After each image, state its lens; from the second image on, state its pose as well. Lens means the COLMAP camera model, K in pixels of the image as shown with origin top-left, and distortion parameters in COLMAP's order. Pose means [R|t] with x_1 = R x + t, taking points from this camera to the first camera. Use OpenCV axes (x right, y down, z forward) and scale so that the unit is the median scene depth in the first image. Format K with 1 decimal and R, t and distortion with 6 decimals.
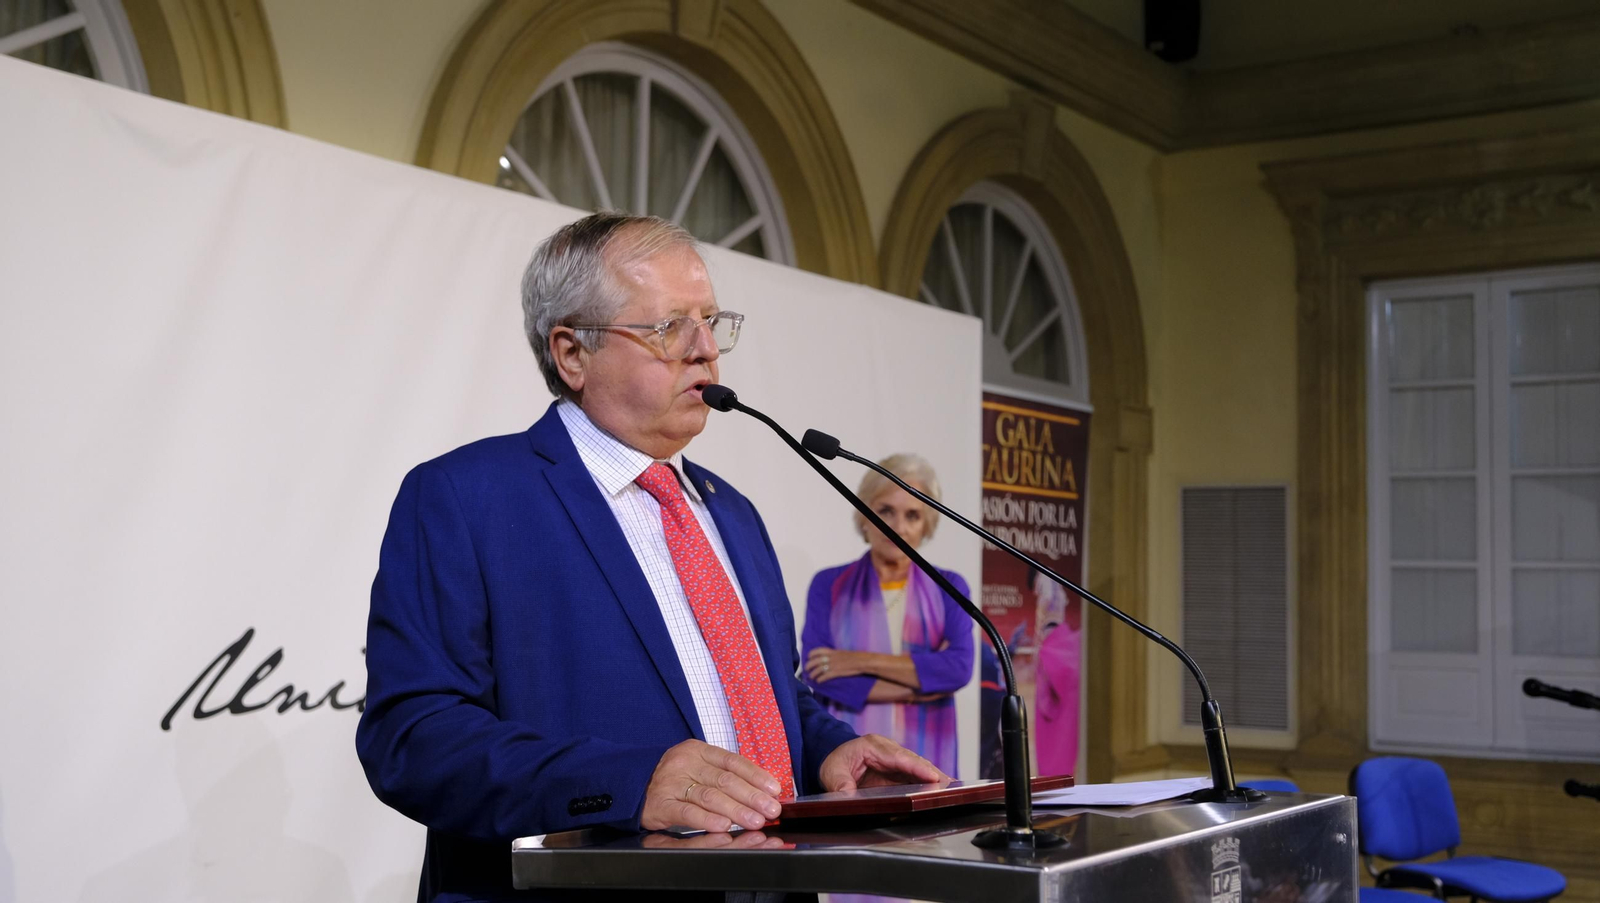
lens RADIAL K [[1816.9, 0, 820.4], [0, 1816.9, 450.4], [0, 0, 1]] dist [-0.010883, 0.000000]
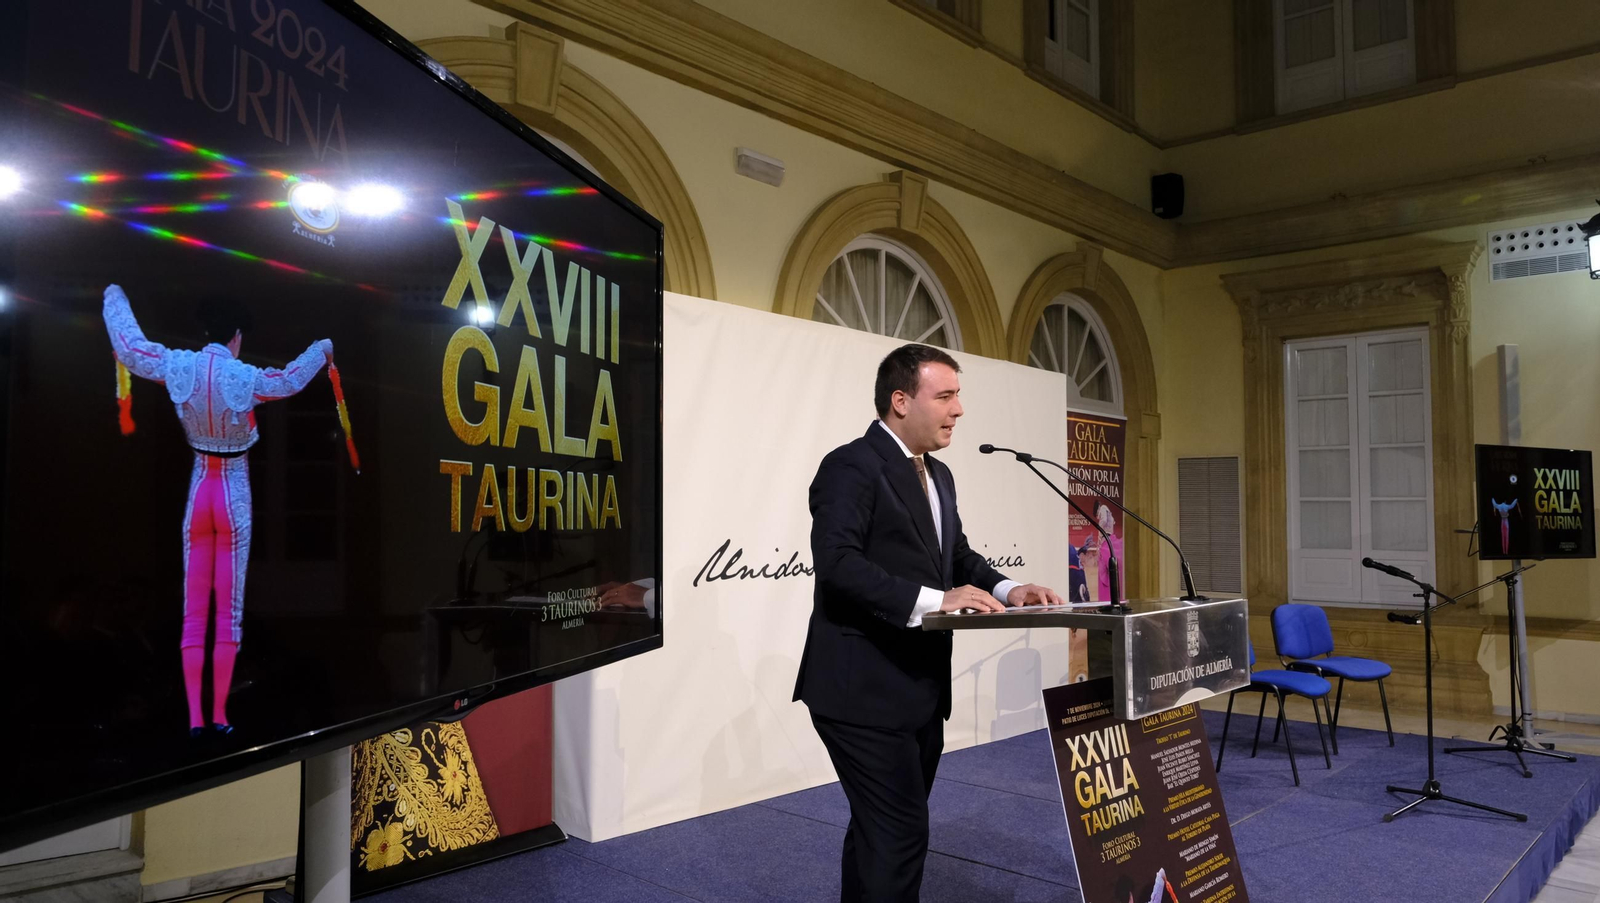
lens RADIAL K [[1139.7, 0, 789.5], [0, 1139.7, 449.0], [0, 0, 1]] dist [-0.024502, -0.013067]
pose [[0.990805, -0.018865, -0.133979, -0.033801], [0.021165, 0.999652, 0.015769, -0.016035], [0.133635, -0.018459, 0.990859, -0.181639]]
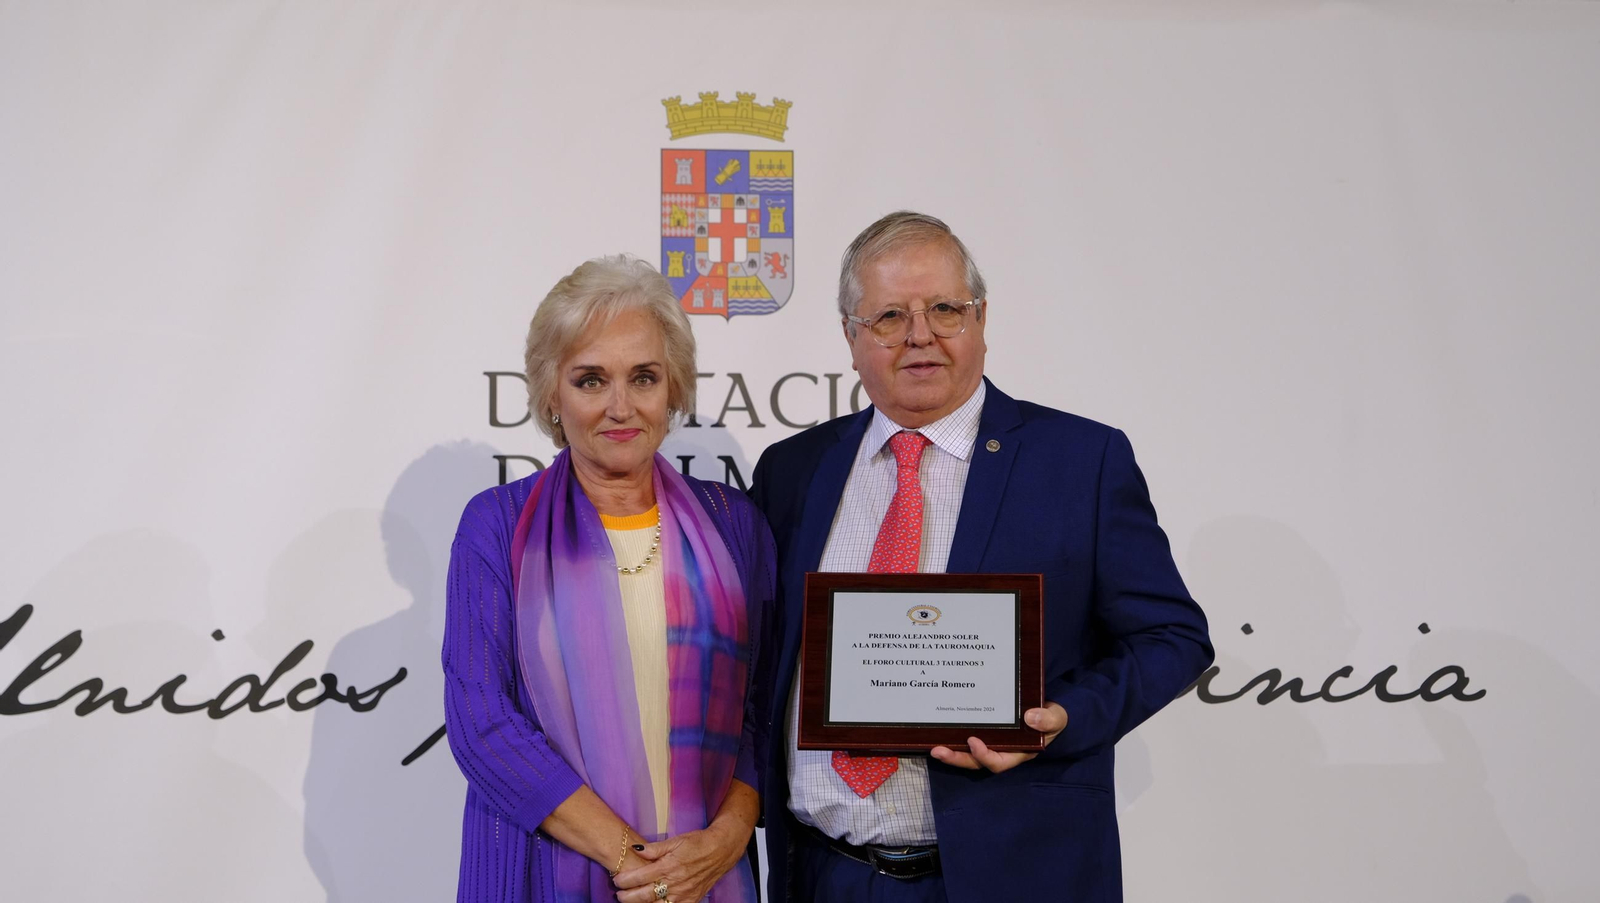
lens RADIAL K [[2622.5, 0, 824.7], [0, 2622.5, 437.9], [0, 0, 1]] dist [0.010120, 0.000000]
pose [[0.669177, -0.042274, -0.741900, 0.428320], [0.074637, 0.997155, 0.010502, 0.022361], [0.739345, -0.062401, 0.670429, 0.281422]]
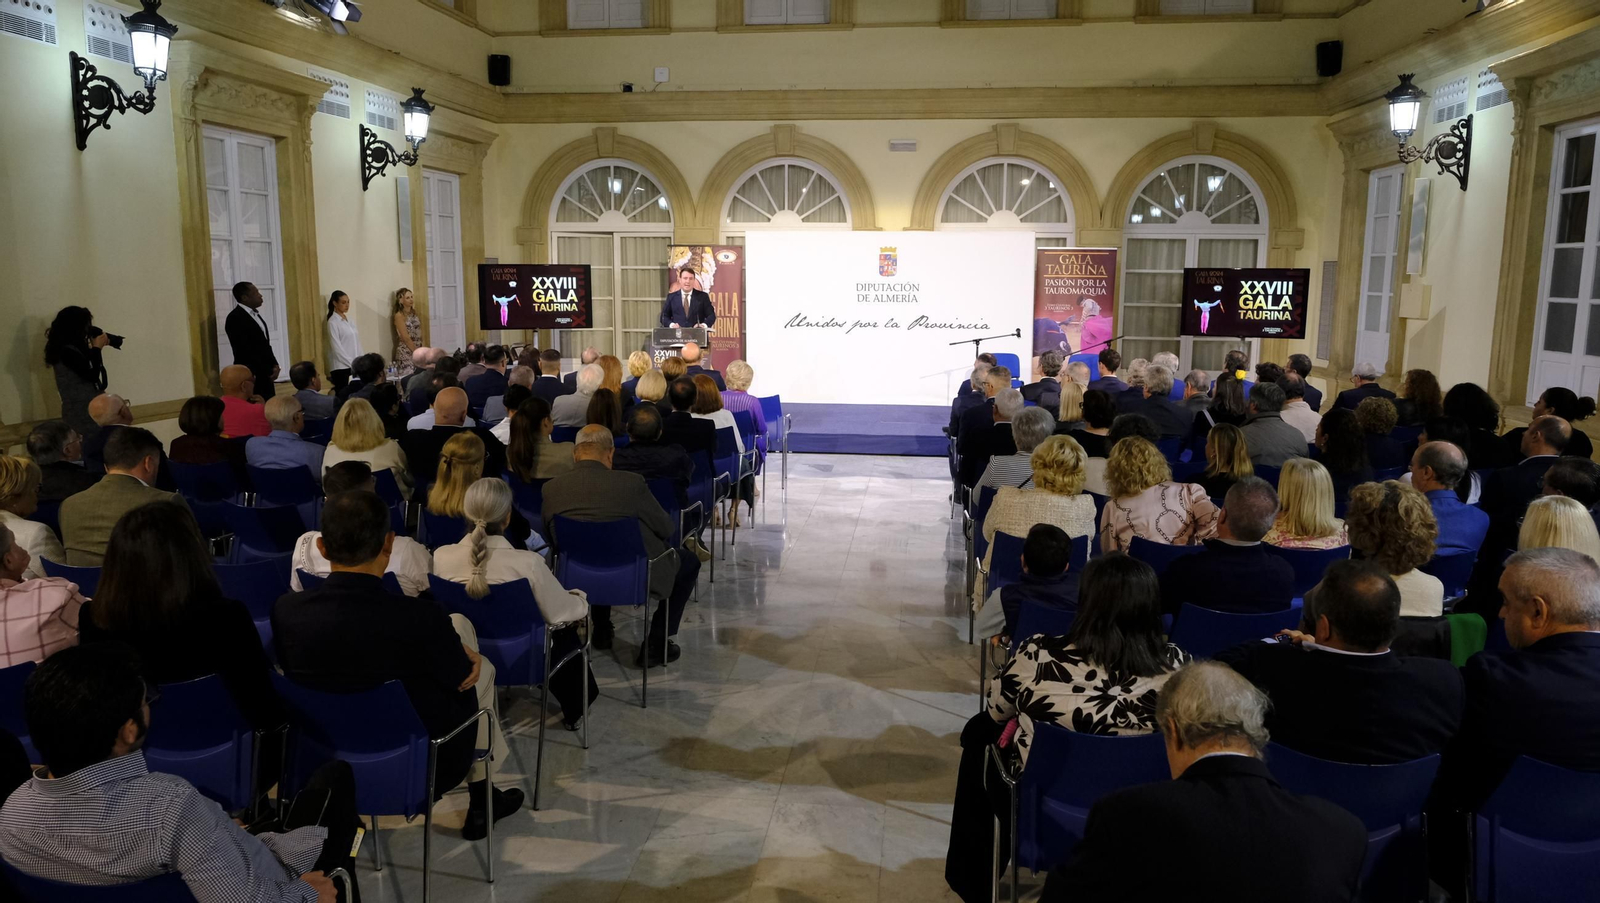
lens RADIAL K [[1139.7, 0, 799.6], [0, 1139.7, 458.0], [0, 0, 1]] dist [-0.024502, -0.013067]
pose [[0.436359, 0.127339, -0.890717, 1.648935], [0.078034, 0.980849, 0.178453, -0.058500], [0.896383, -0.147375, 0.418065, -0.375535]]
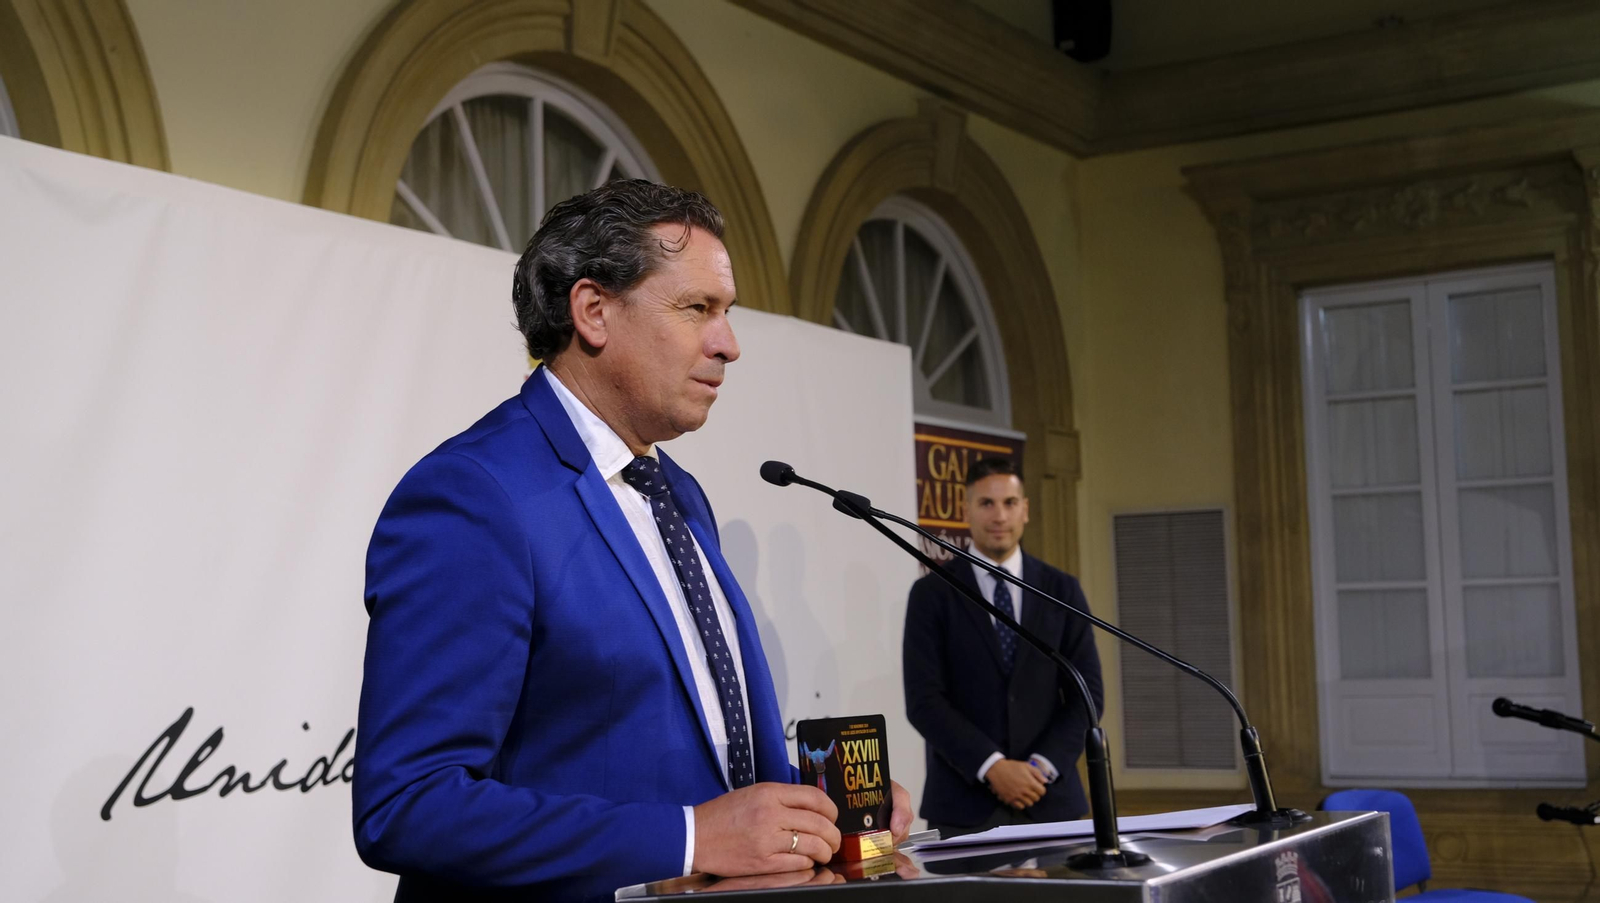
lens RADIAL K [[2058.2, 0, 806.9], [0, 2058.2, 444.8], [0, 0, 1]] dist [-0.007358, 0.000000]
pose [[0.996918, -0.037312, 0.069013, -0.034567], [0.038480, 0.999137, -0.015670, -0.005702], [-0.068369, 0.018277, 0.997493, -0.054053]]
